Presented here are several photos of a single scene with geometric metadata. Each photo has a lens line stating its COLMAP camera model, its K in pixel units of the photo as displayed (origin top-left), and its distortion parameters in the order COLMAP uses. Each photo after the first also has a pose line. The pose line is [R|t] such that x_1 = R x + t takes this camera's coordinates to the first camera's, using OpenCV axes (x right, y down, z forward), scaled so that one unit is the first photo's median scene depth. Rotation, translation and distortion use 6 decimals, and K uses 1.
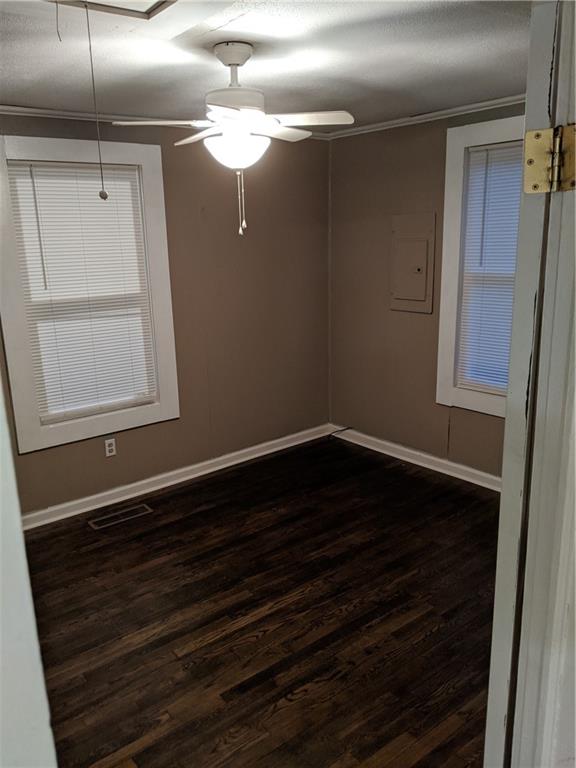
lens RADIAL K [[622.9, 0, 288.6], [0, 622.9, 394.5], [0, 0, 1]] dist [0.069087, -0.125133]
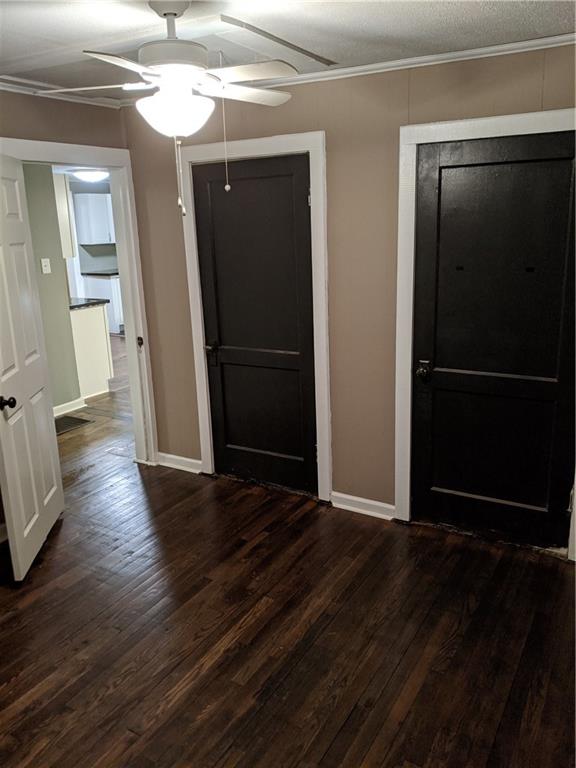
lens RADIAL K [[622.9, 0, 288.6], [0, 622.9, 394.5], [0, 0, 1]] dist [0.069087, -0.125133]
pose [[-0.938000, 0.147887, -0.313507, 0.071413], [-0.029653, 0.866875, 0.497642, -0.393990], [0.345366, 0.476085, -0.808743, 1.555523]]
